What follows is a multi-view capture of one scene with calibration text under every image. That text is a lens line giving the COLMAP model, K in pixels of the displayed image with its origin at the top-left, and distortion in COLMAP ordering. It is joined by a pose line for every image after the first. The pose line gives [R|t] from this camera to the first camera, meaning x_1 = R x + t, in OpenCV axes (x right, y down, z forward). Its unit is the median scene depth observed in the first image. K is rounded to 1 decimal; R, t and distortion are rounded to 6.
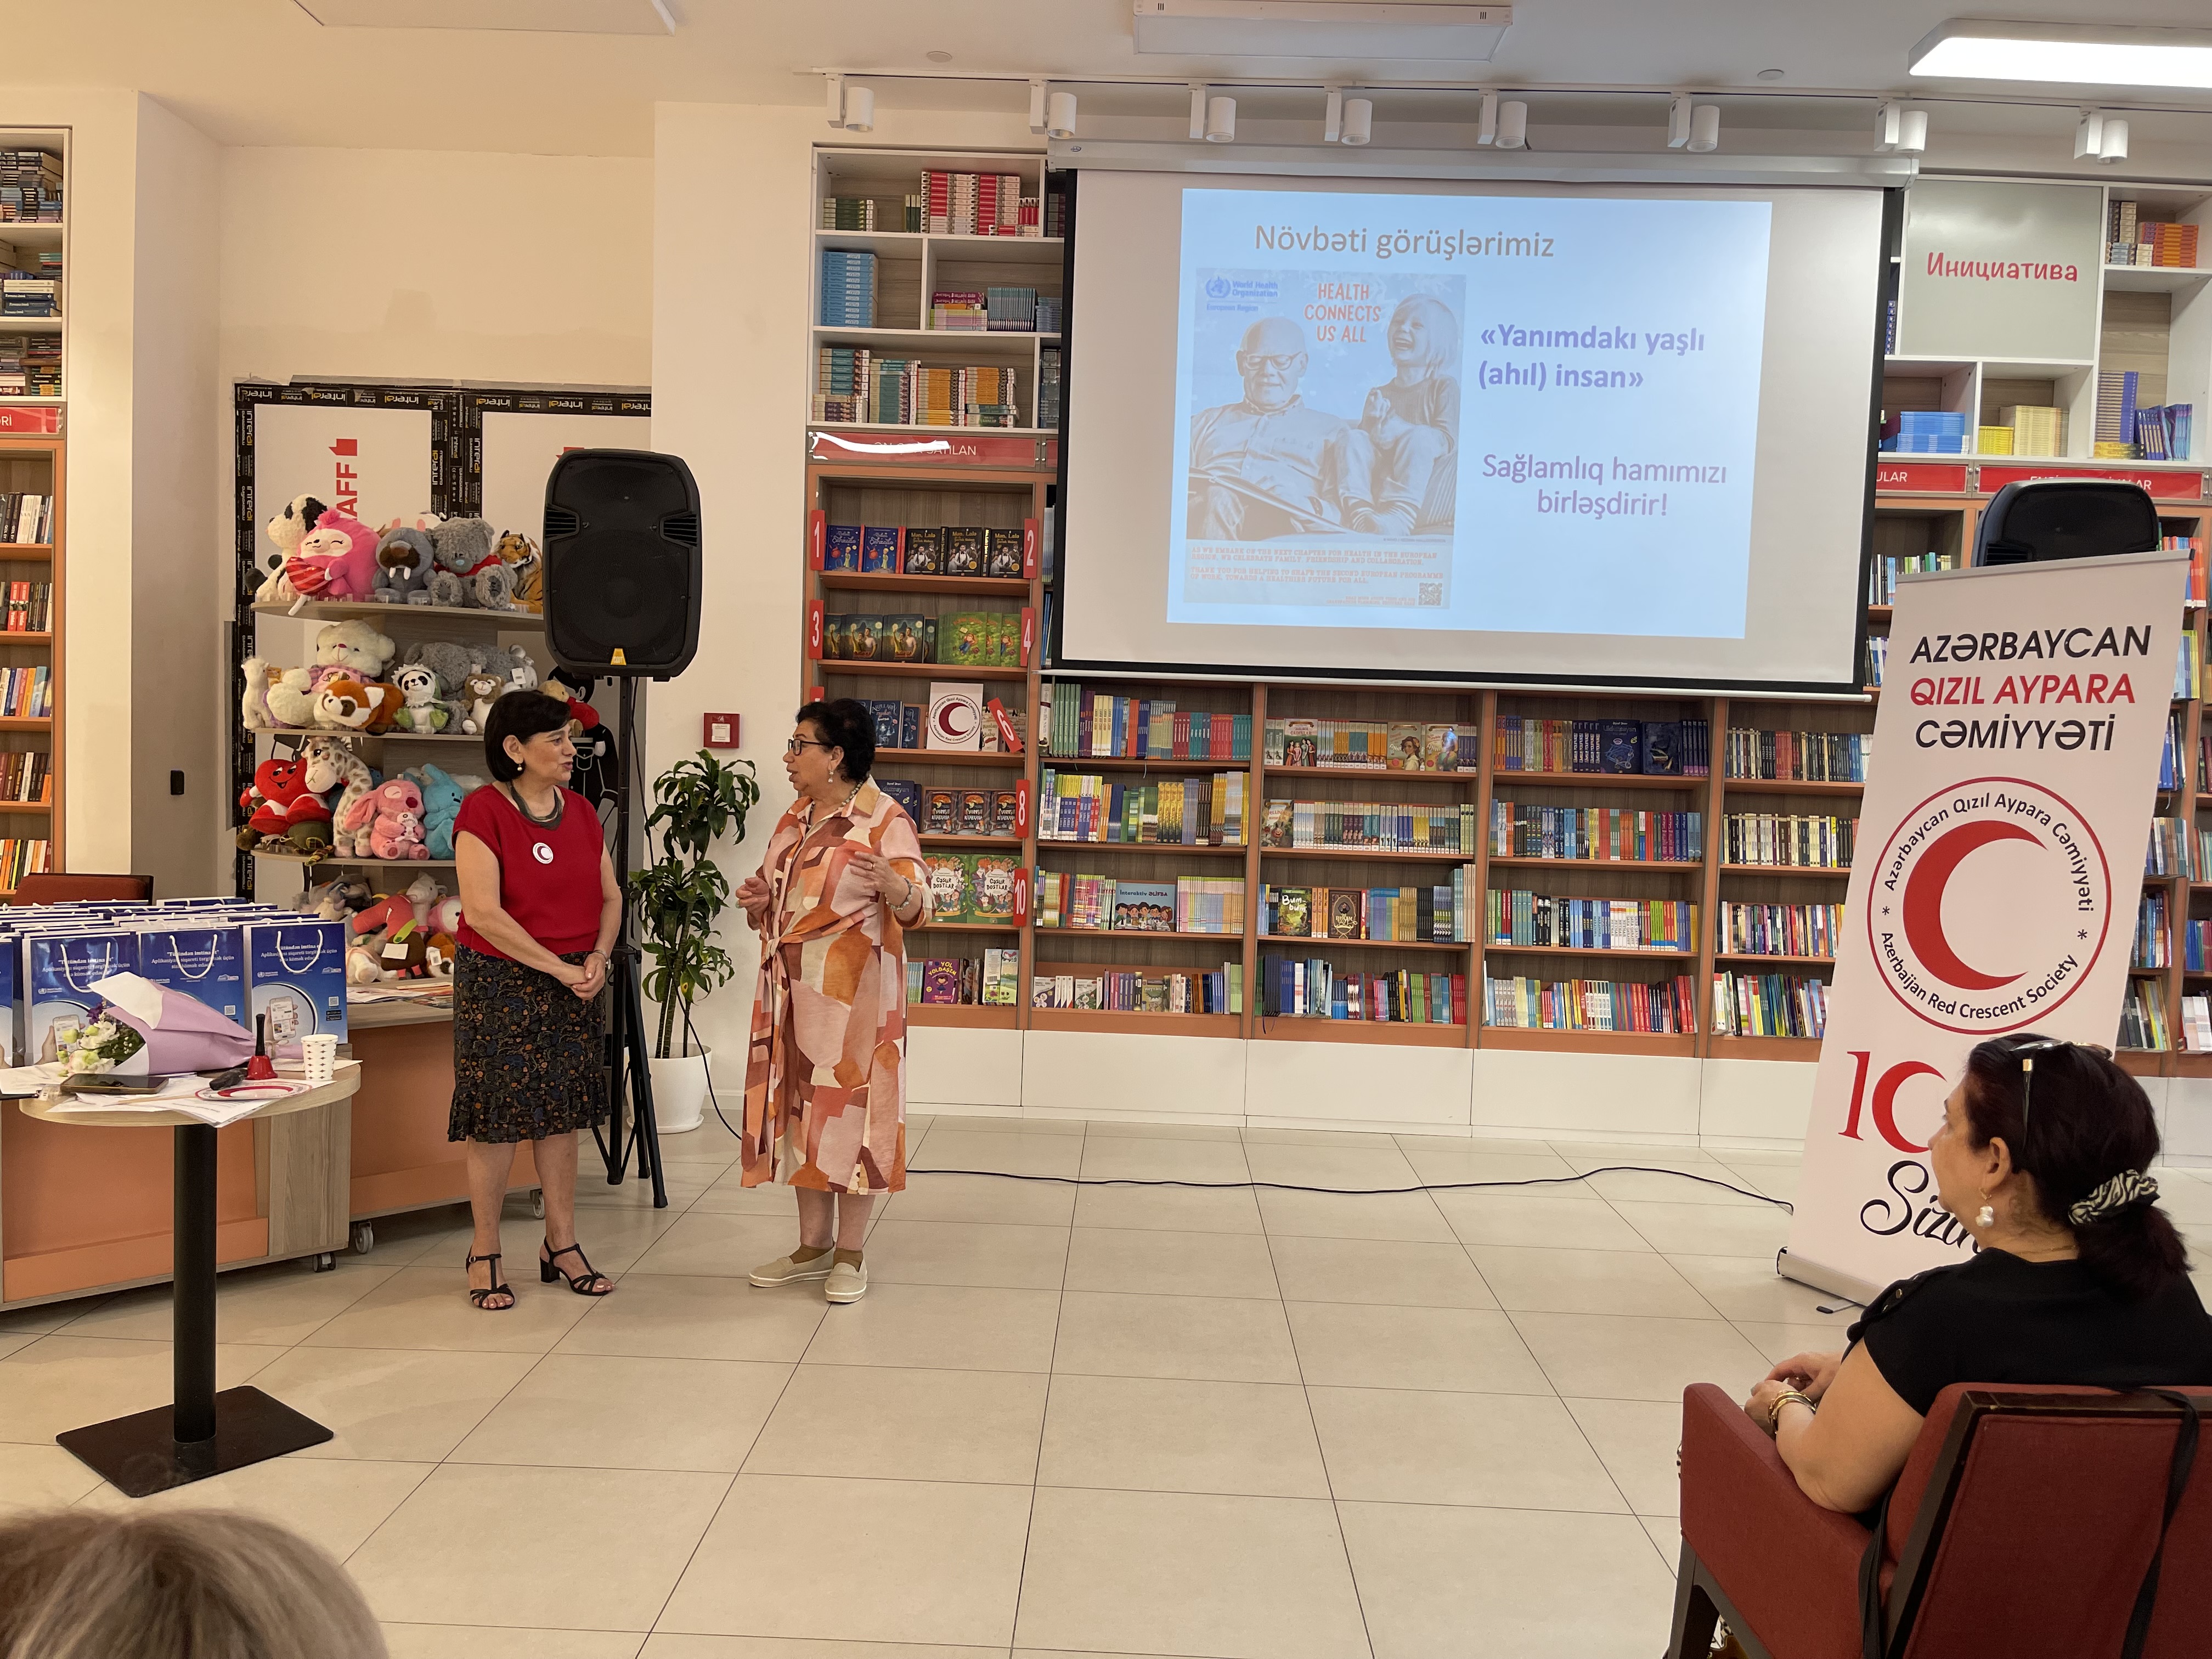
lens RADIAL K [[1652.6, 0, 1104.0], [0, 1652.6, 837.3], [0, 0, 1]] dist [0.062127, -0.085349]
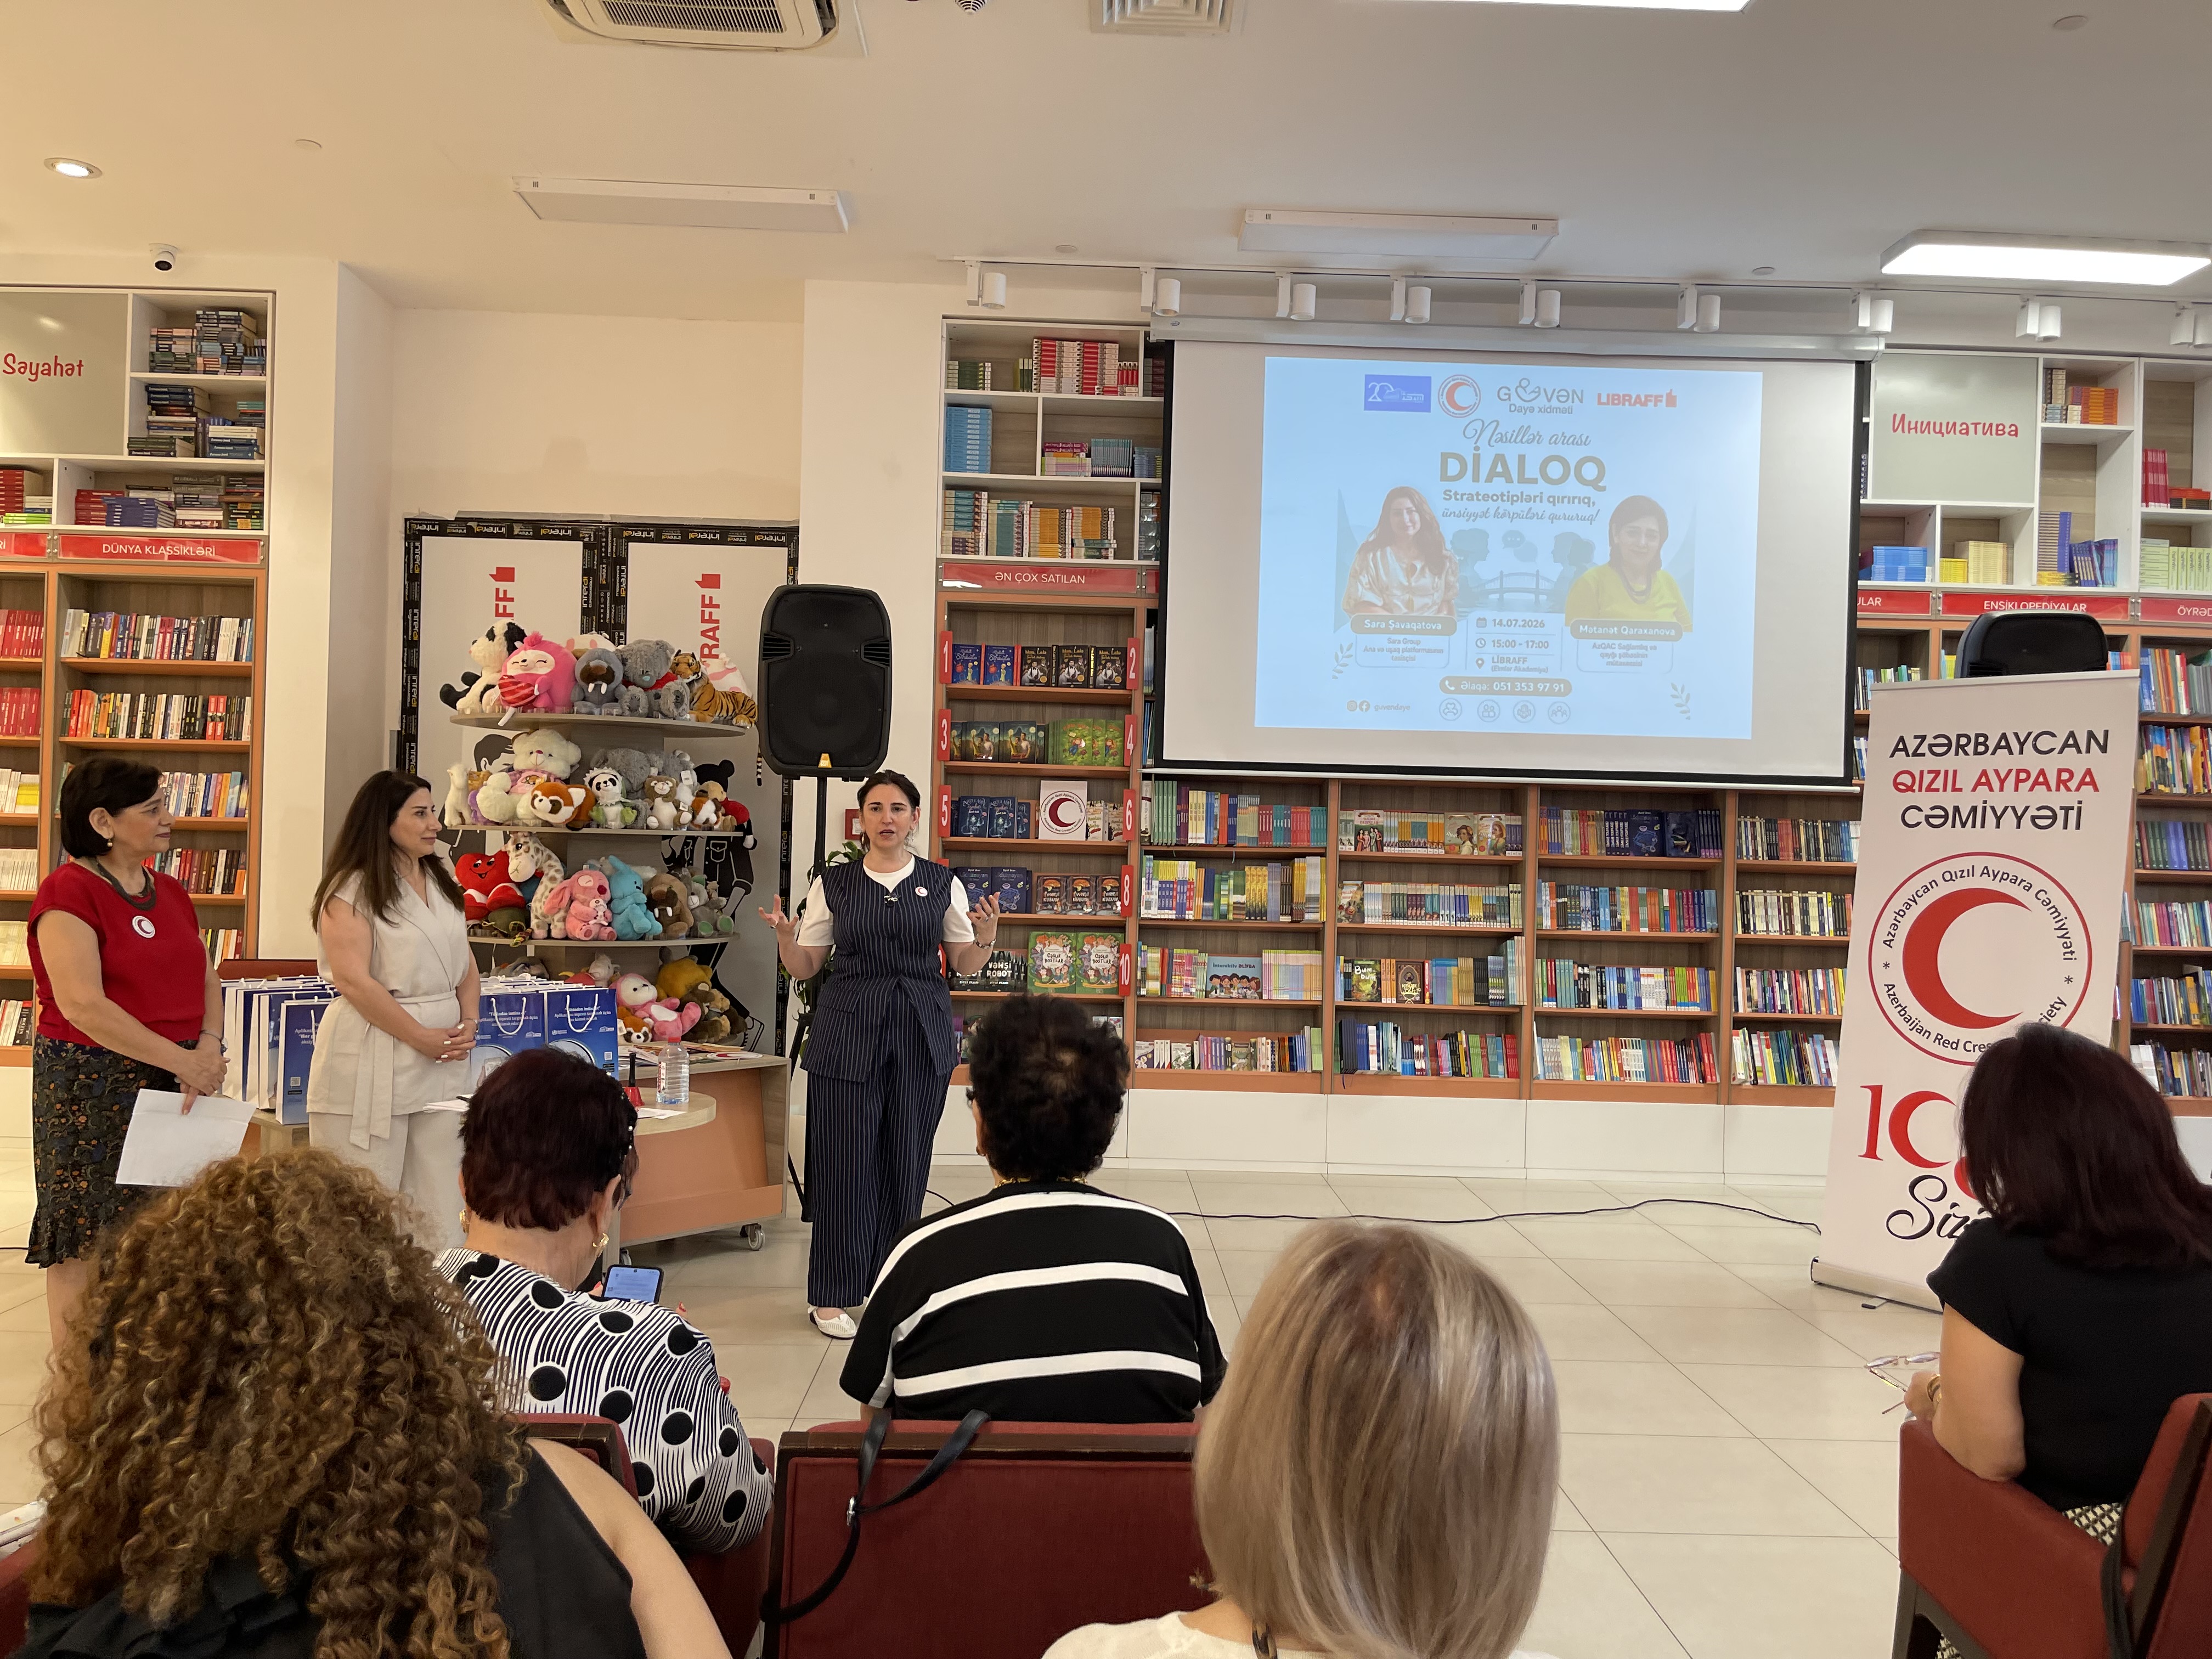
lens RADIAL K [[1653.2, 0, 1121.5], [0, 1653.2, 840.9], [0, 0, 1]] dist [0.055845, -0.071597]
pose [[0.998787, -0.007712, 0.048627, -0.107821], [0.010467, 0.998339, -0.056659, 0.012362], [-0.048109, 0.057099, 0.997209, -0.129095]]
